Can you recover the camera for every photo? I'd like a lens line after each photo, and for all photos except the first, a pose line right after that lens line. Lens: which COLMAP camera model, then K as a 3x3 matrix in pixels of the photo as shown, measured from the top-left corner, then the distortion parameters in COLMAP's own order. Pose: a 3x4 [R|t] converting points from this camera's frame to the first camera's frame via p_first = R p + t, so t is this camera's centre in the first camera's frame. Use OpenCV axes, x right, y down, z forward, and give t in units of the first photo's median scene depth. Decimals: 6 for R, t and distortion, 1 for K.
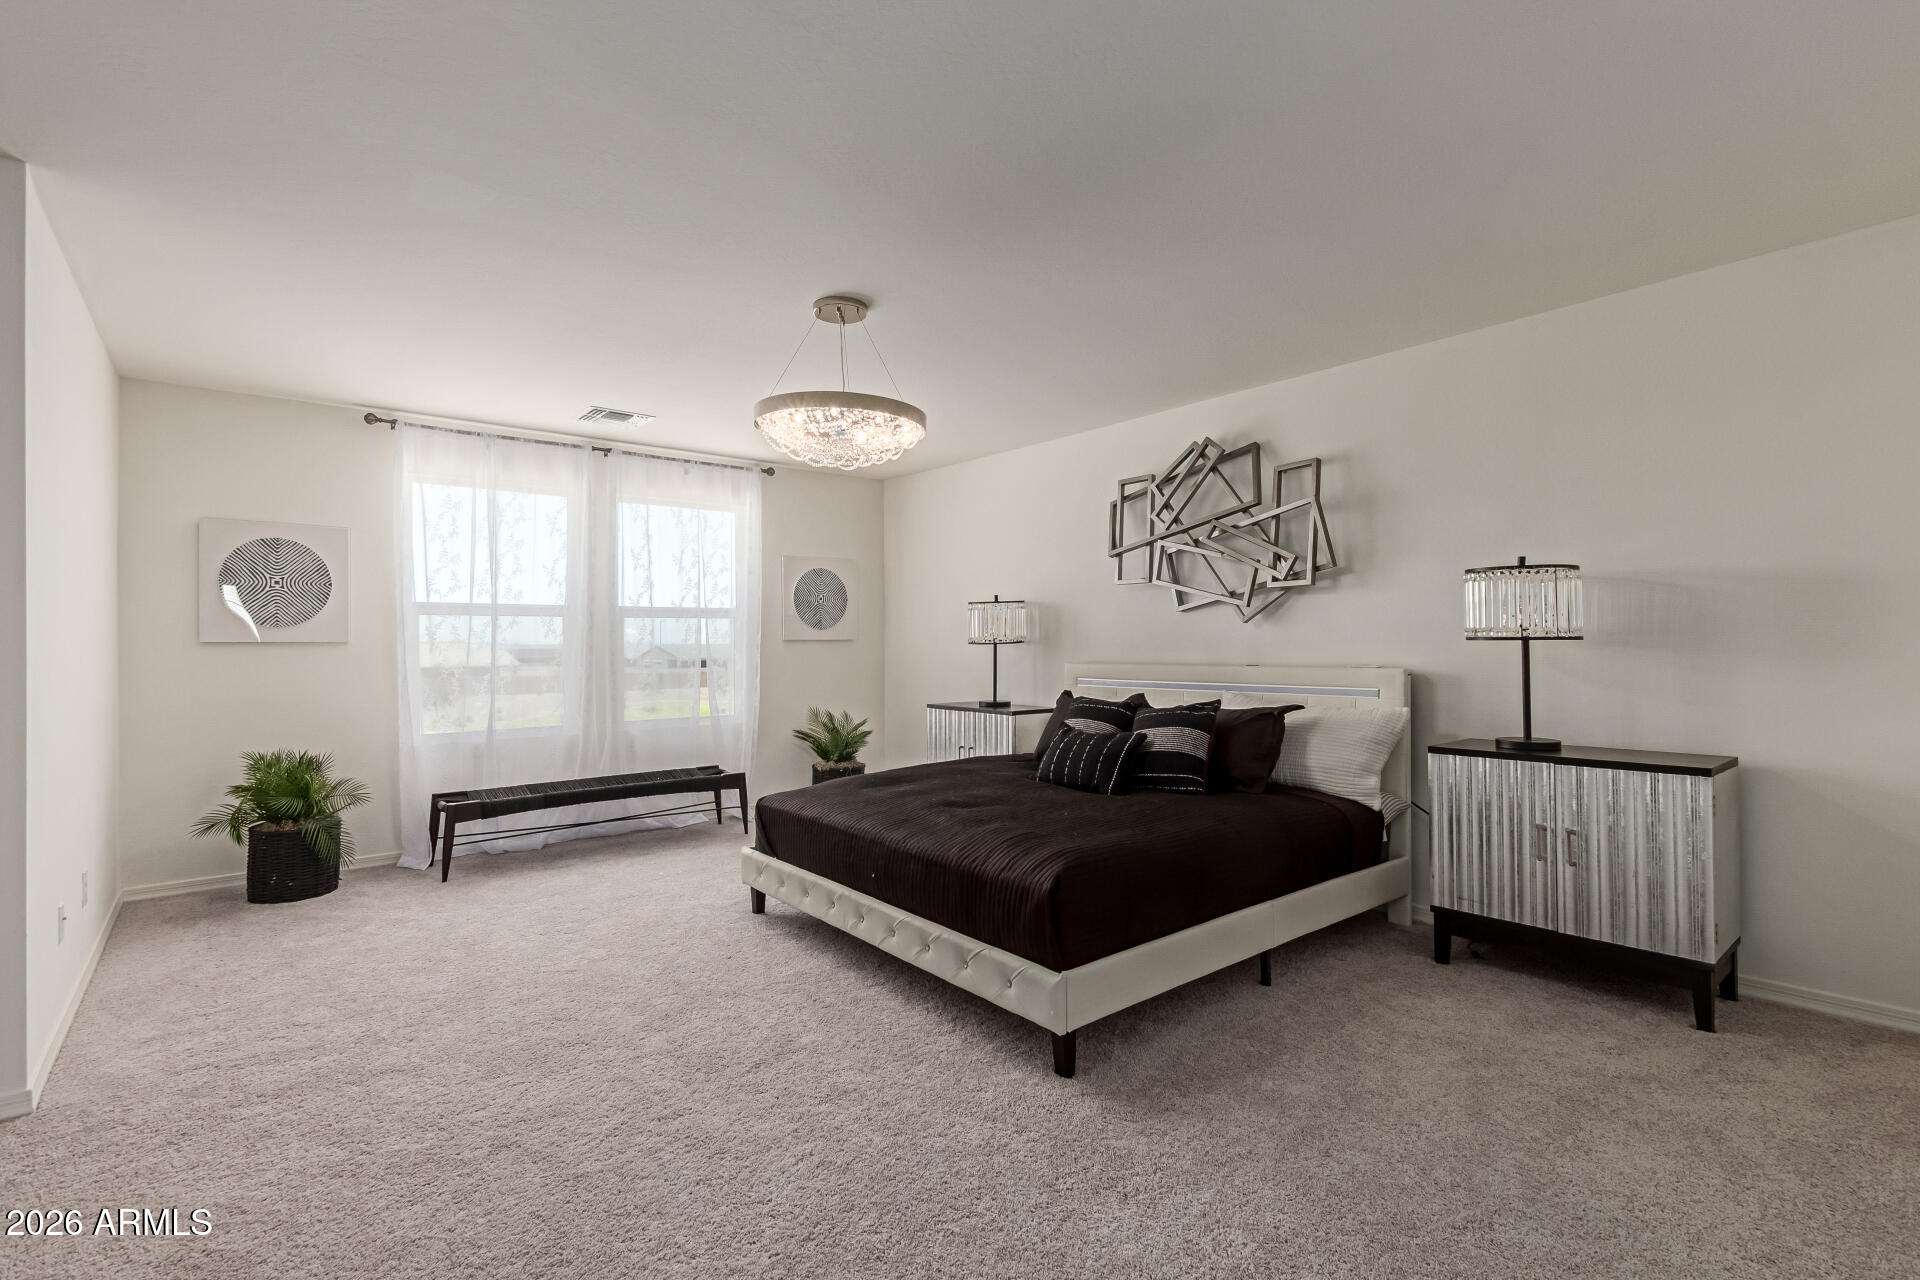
lens RADIAL K [[879.4, 0, 966.9], [0, 879.4, 633.5], [0, 0, 1]] dist [-0.000681, -0.000524]
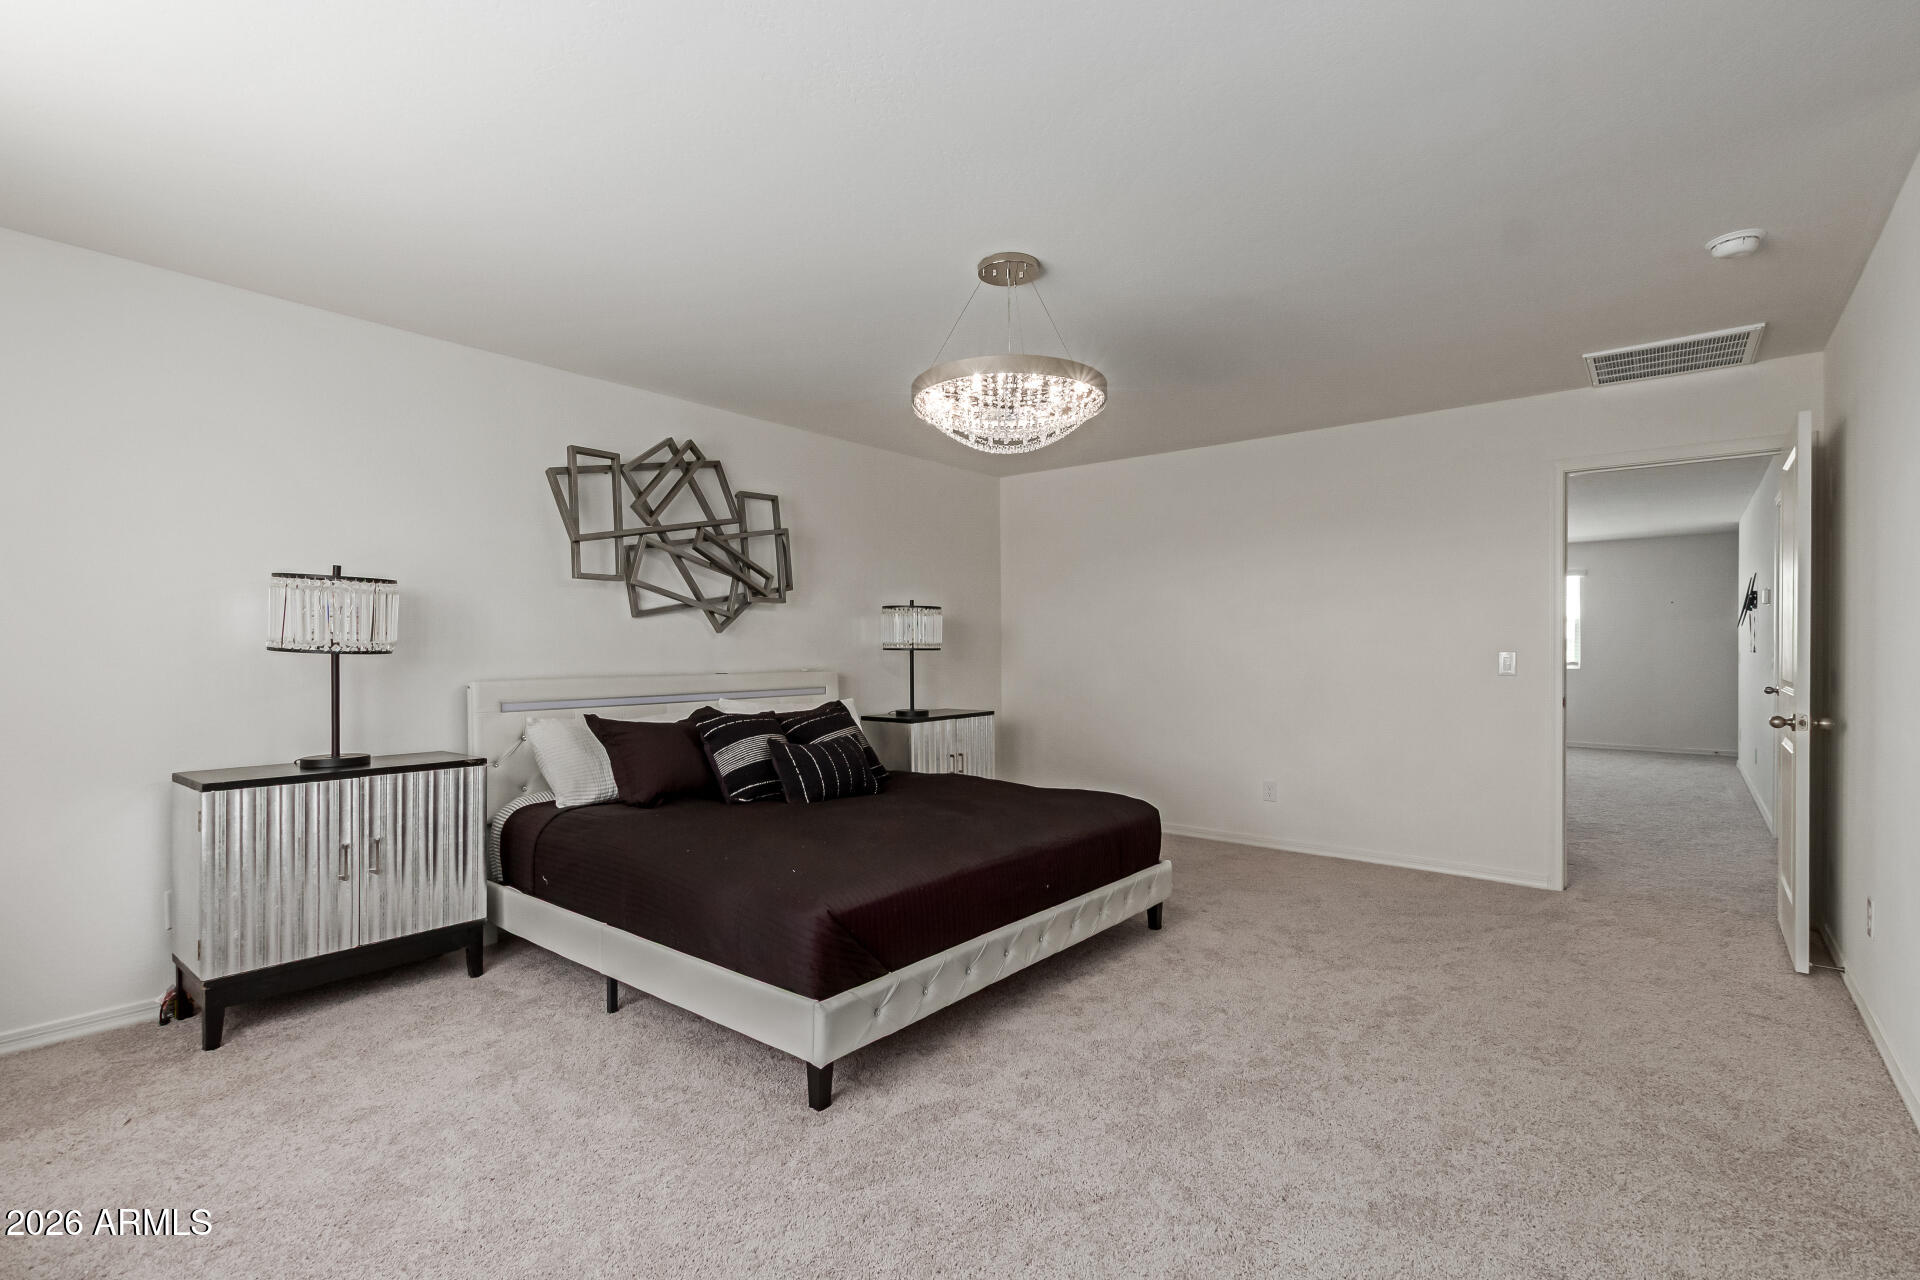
lens RADIAL K [[878.7, 0, 953.2], [0, 878.7, 642.5], [0, 0, 1]] dist [0.000190, -0.000225]
pose [[-0.194056, 0.015556, 0.980867, -0.695774], [-0.001912, 0.999866, -0.016235, 0.015373], [-0.980989, -0.005026, -0.194000, 0.857127]]
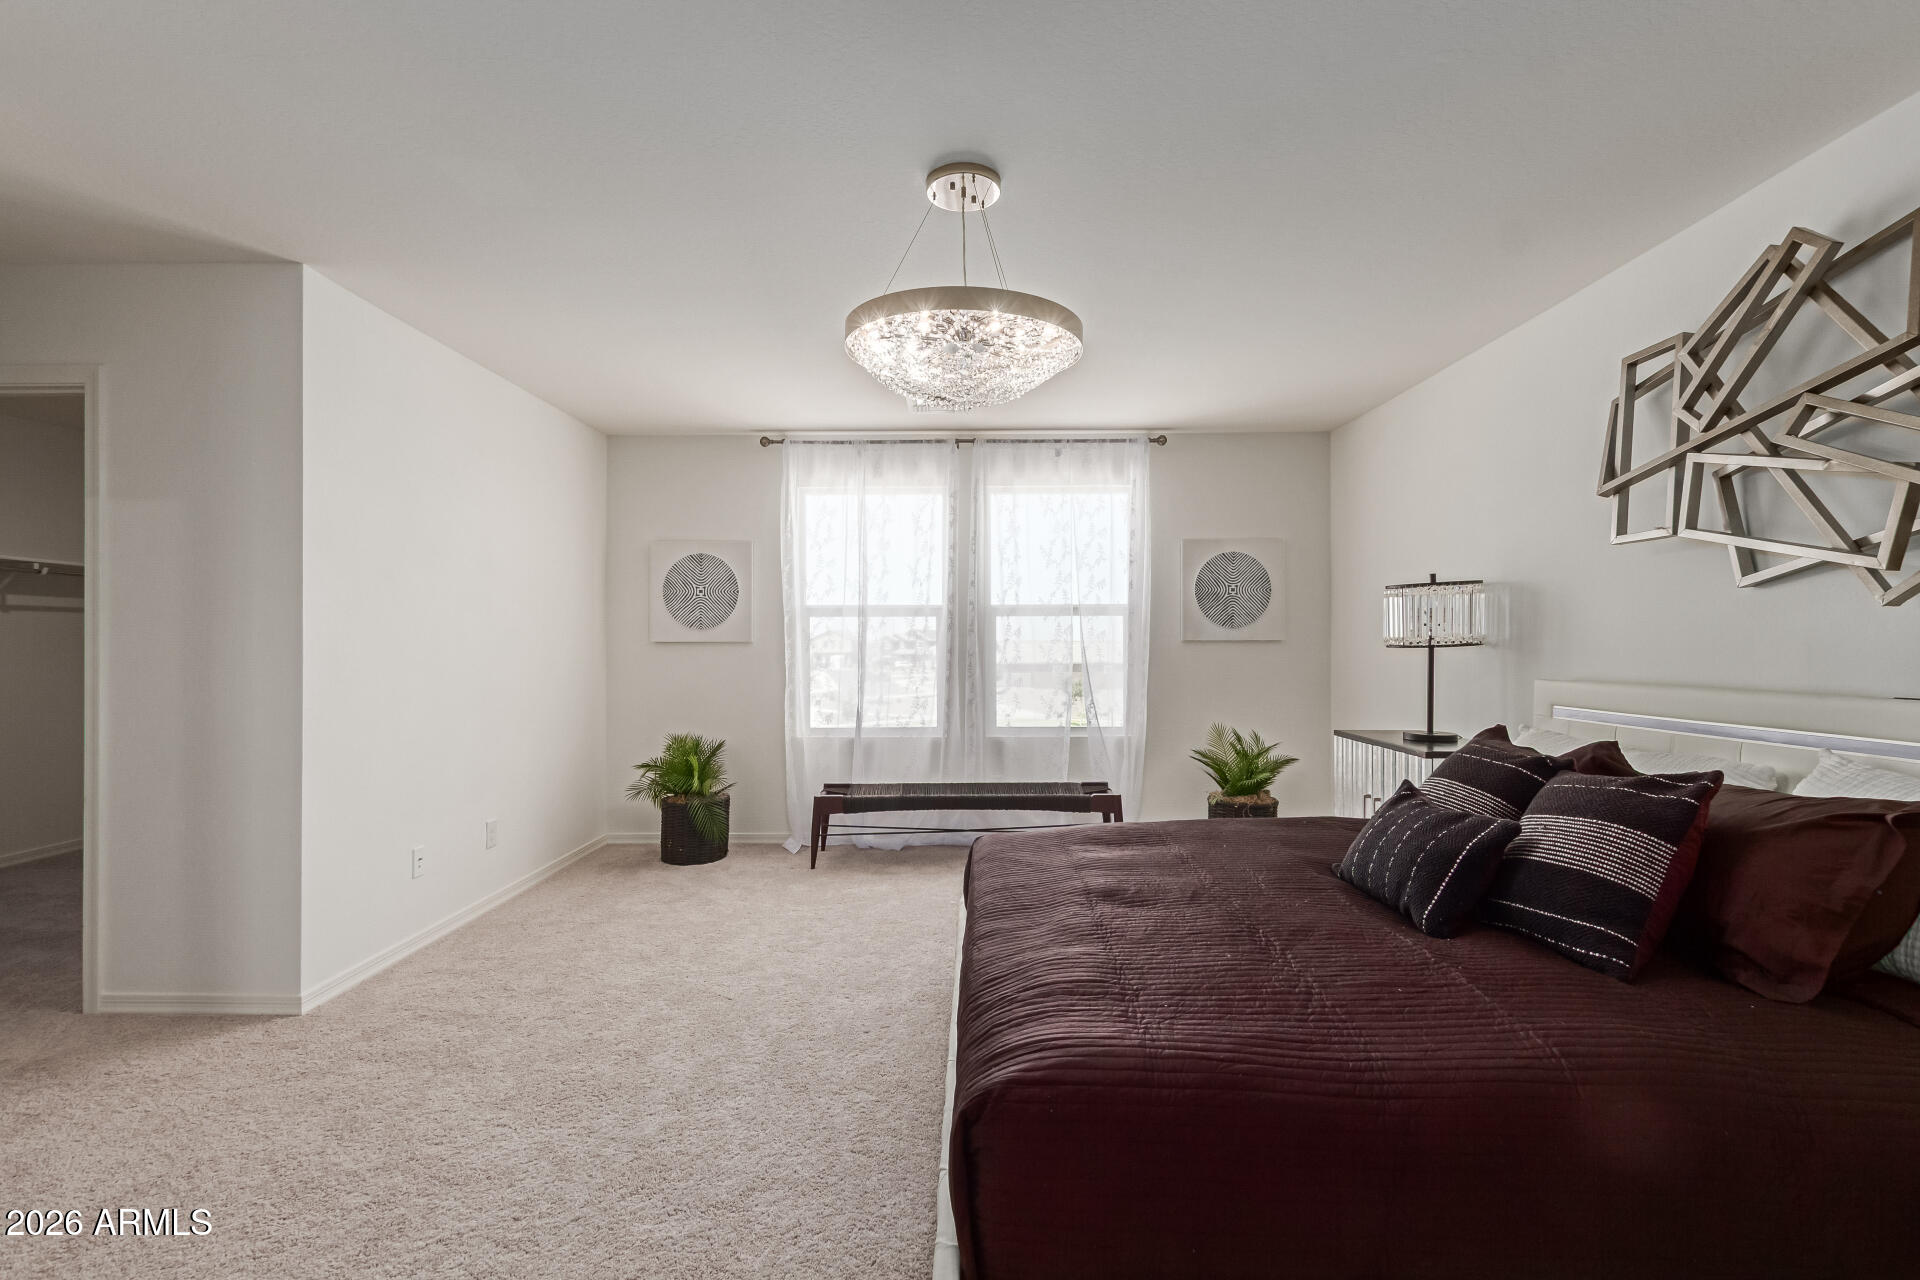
lens RADIAL K [[873.7, 0, 960.0], [0, 873.7, 640.0], [0, 0, 1]] dist [0.004021, -0.000341]
pose [[0.760965, 0.001274, -0.648792, 0.224425], [0.003885, 0.999971, 0.006520, 0.000741], [0.648781, -0.007482, 0.760938, 0.310483]]
